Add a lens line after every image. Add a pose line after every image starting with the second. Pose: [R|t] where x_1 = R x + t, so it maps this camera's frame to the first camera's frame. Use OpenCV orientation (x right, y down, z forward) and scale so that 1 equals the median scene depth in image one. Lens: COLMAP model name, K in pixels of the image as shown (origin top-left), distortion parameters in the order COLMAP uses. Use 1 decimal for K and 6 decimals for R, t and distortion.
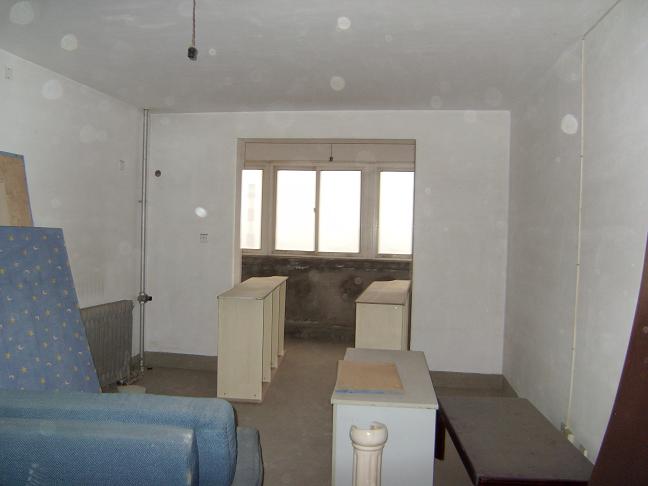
lens RADIAL K [[535.3, 0, 324.0], [0, 535.3, 243.0], [0, 0, 1]] dist [-0.077054, -0.004767]
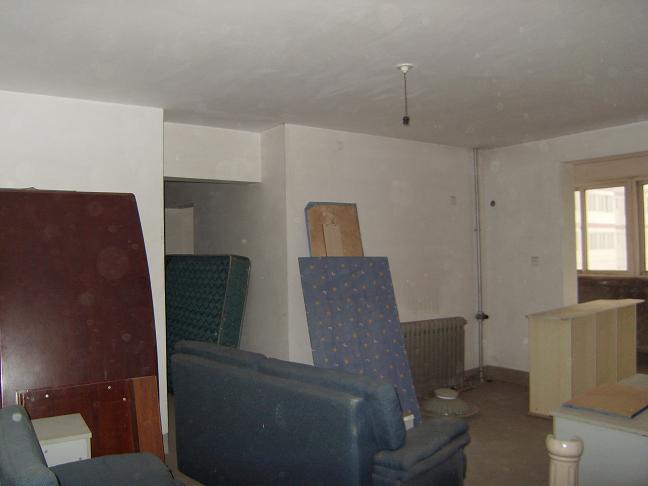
lens RADIAL K [[539.1, 0, 324.0], [0, 539.1, 243.0], [0, 0, 1]] dist [-0.126941, 0.002071]
pose [[0.713305, -0.048827, -0.699151, 0.311906], [0.016512, 0.998464, -0.052885, 0.005244], [0.700660, 0.026179, 0.713015, -0.045882]]
